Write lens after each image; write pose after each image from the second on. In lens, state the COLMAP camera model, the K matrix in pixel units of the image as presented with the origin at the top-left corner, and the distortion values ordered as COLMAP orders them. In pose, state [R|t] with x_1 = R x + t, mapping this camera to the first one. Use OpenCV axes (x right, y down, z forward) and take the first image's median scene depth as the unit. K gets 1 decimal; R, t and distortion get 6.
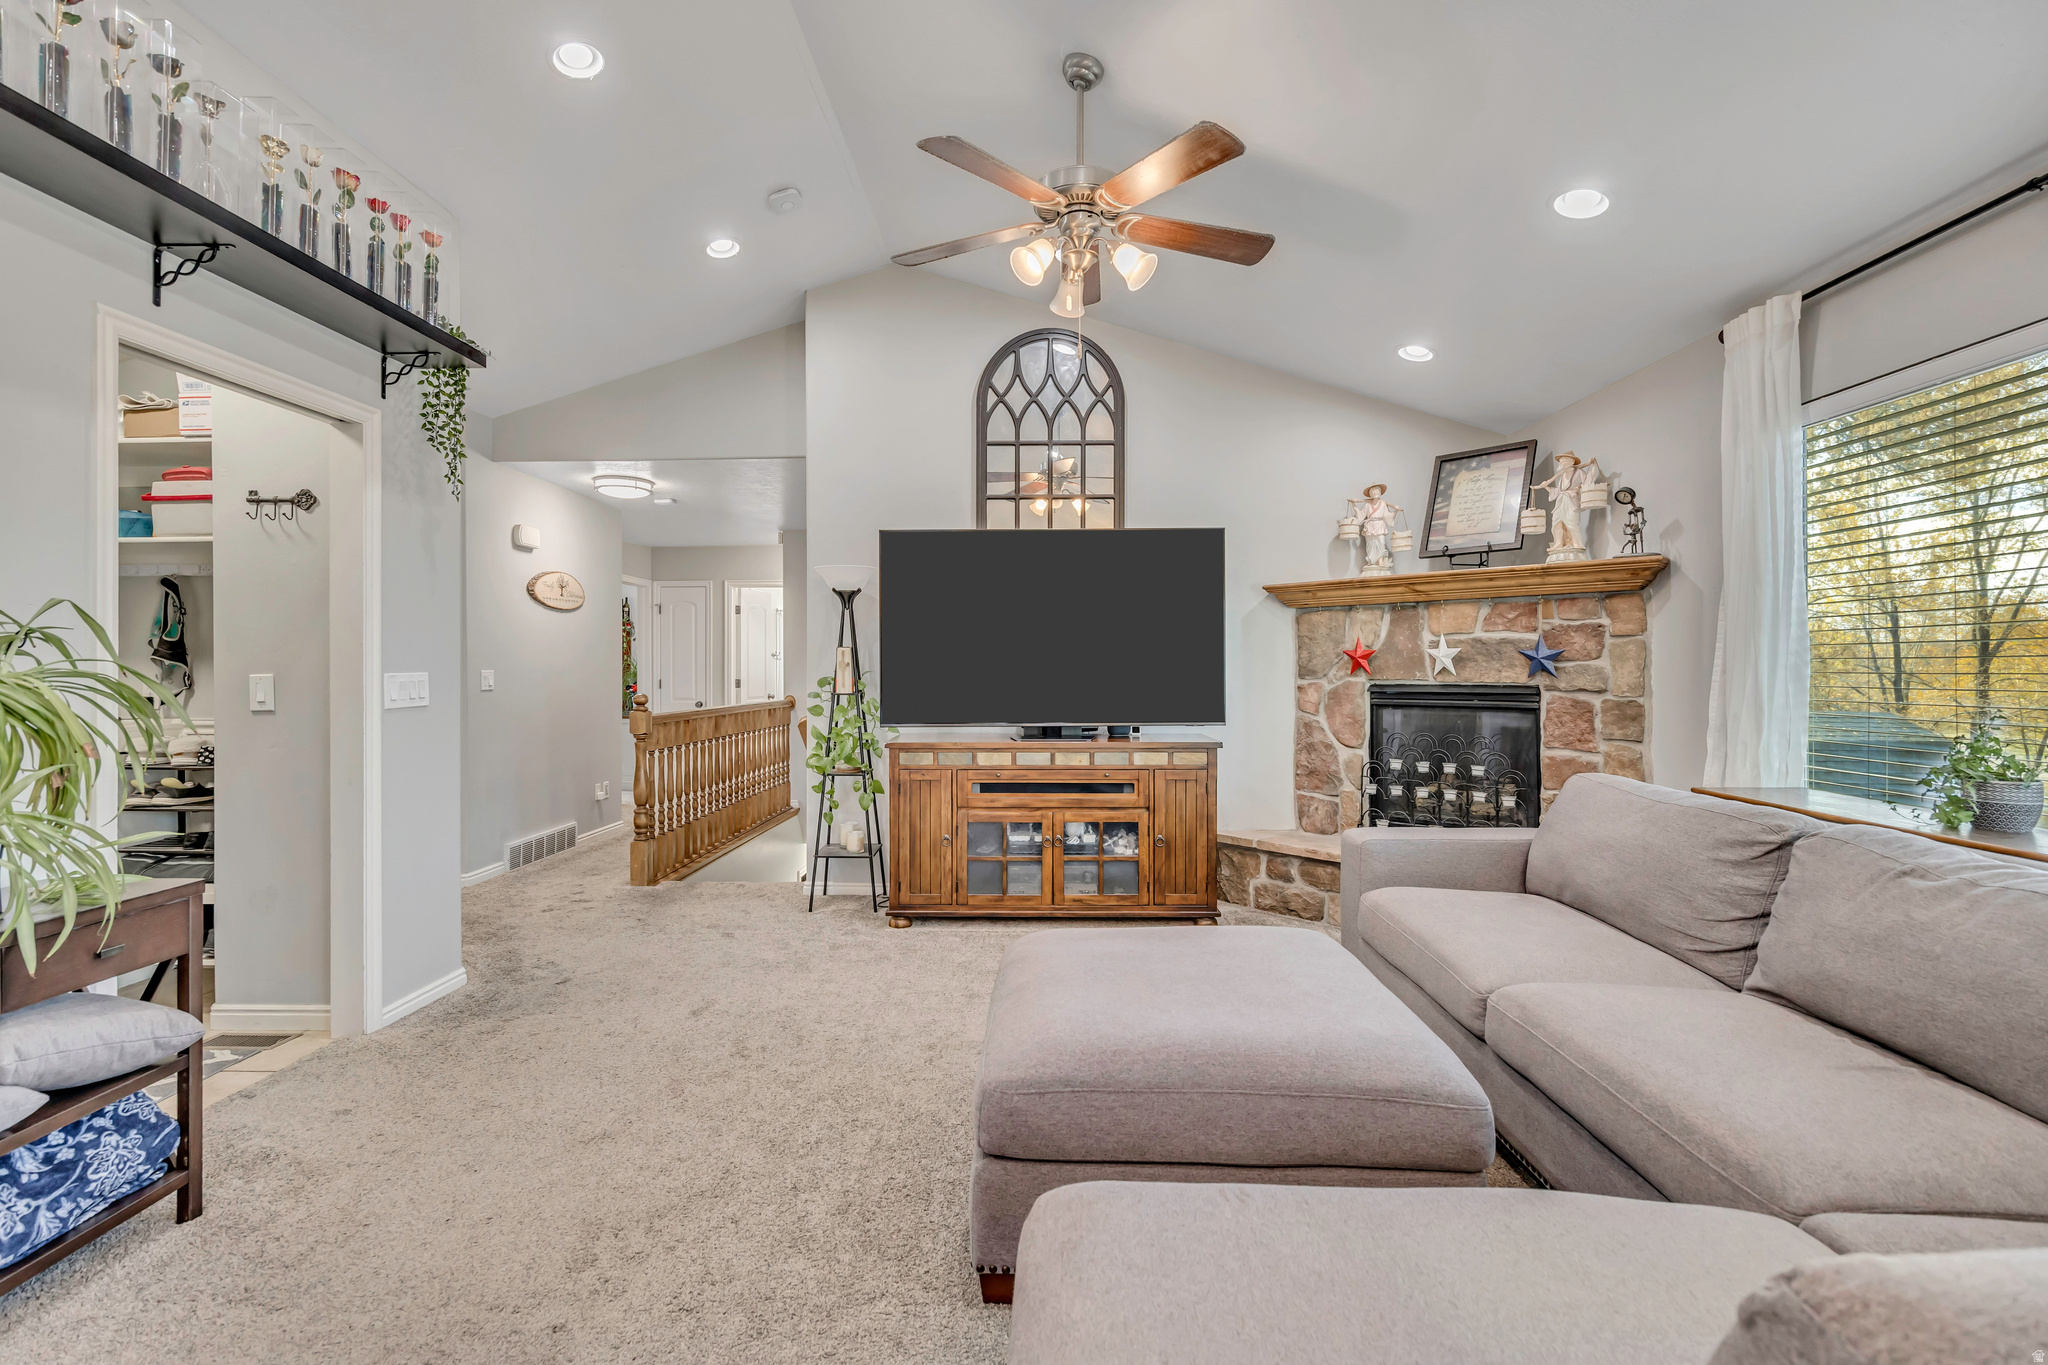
lens RADIAL K [[907.7, 0, 1016.1], [0, 907.7, 663.8], [0, 0, 1]] dist [-0.001699, 0.000922]
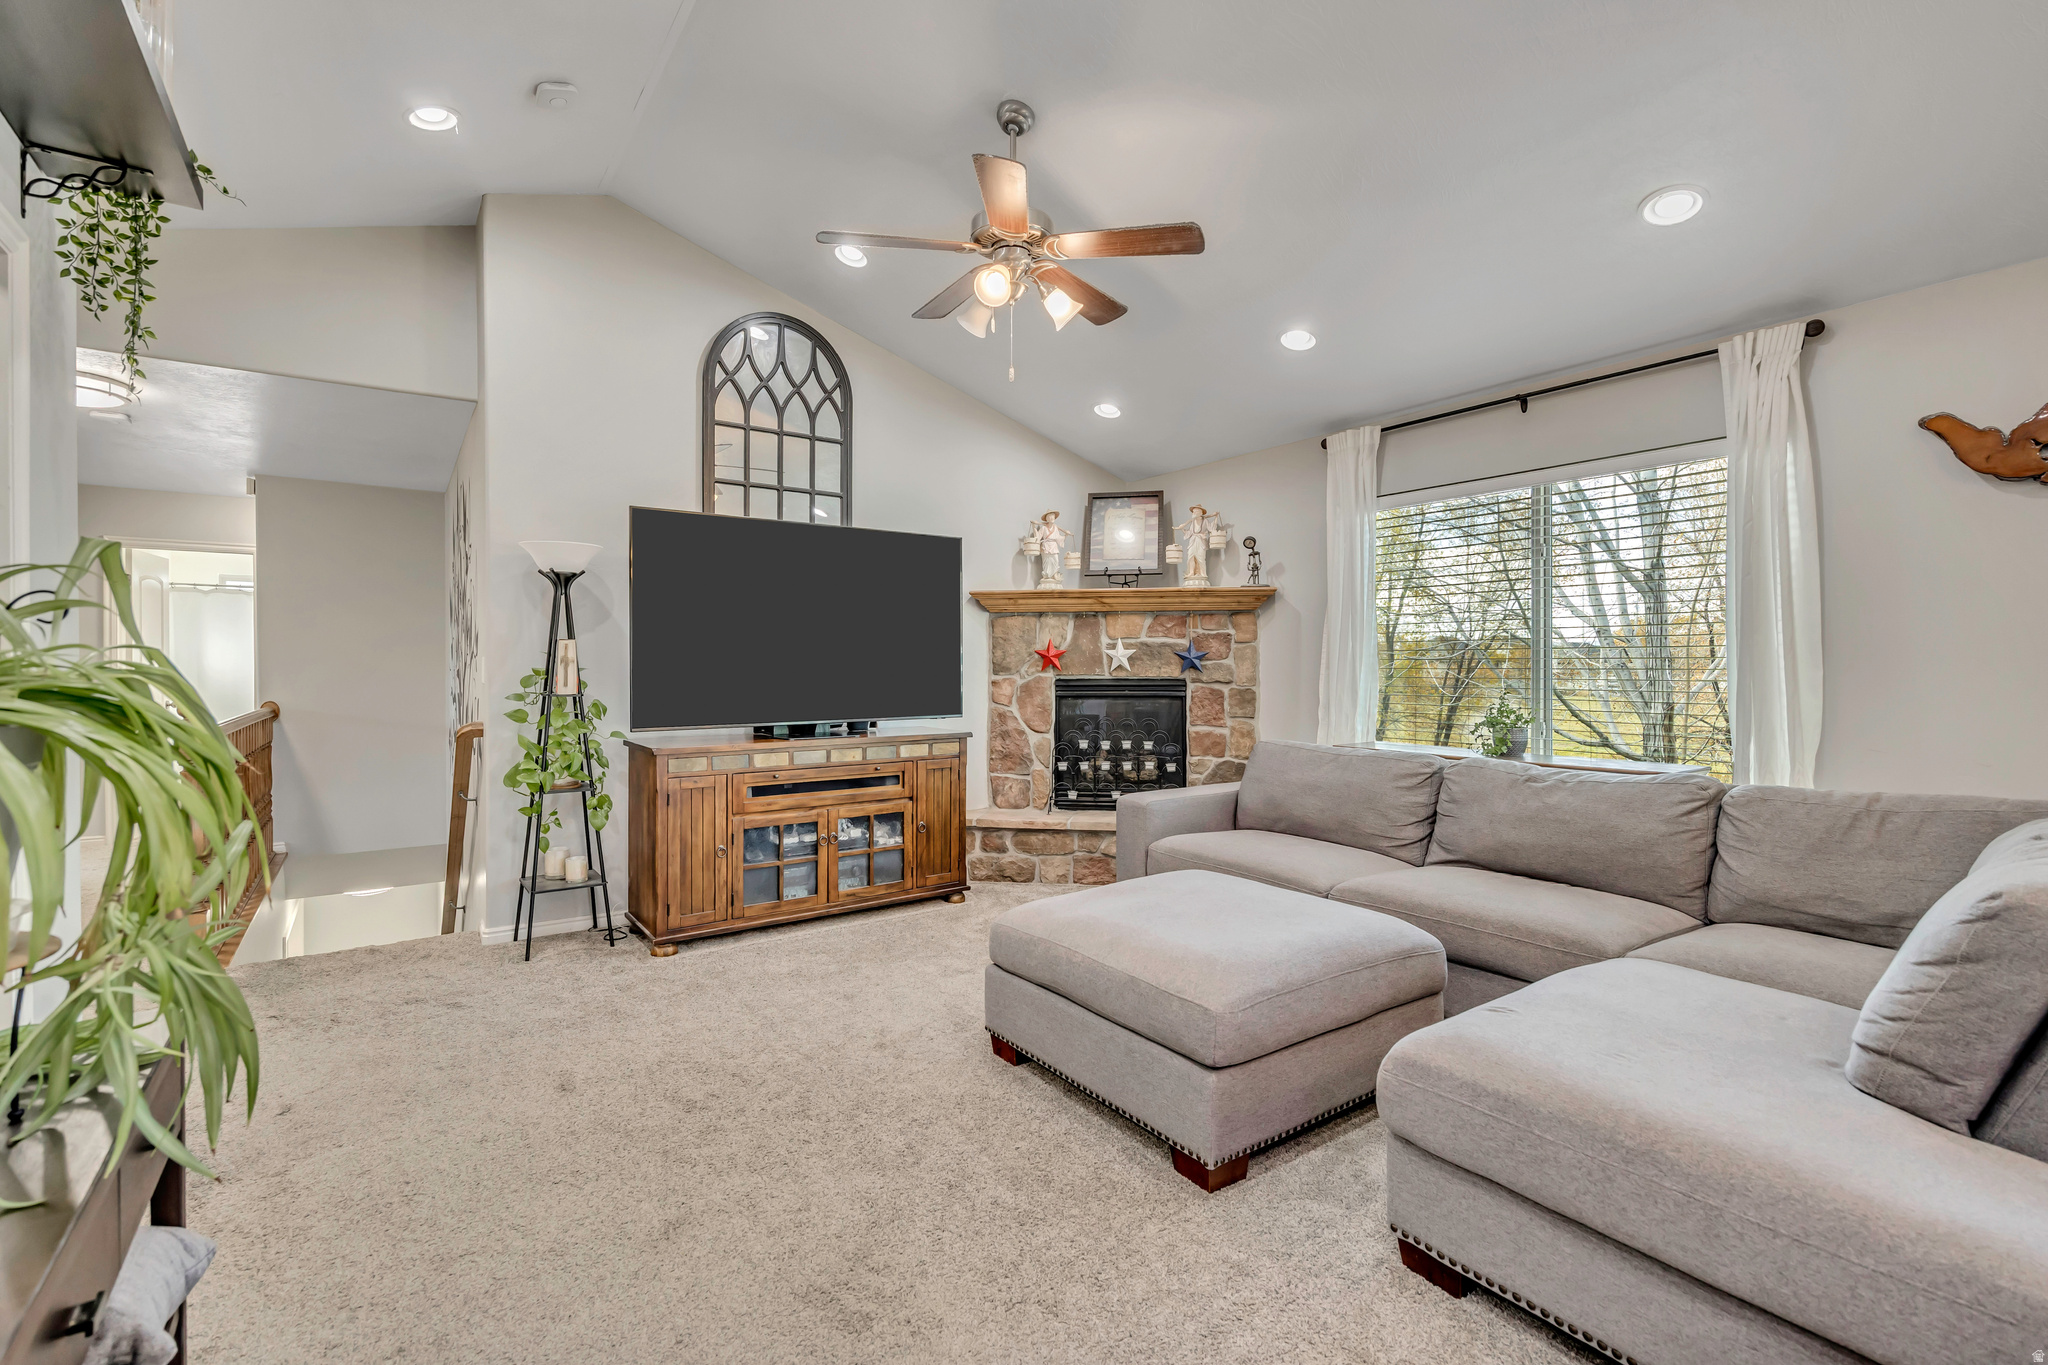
lens RADIAL K [[907.7, 0, 1018.3], [0, 907.7, 668.5], [0, 0, 1]] dist [-0.001699, 0.000922]
pose [[0.795984, -0.000625, 0.605317, -0.392569], [-0.003722, 0.999976, 0.005927, 0.002115], [-0.605306, -0.006971, 0.795962, 0.083566]]
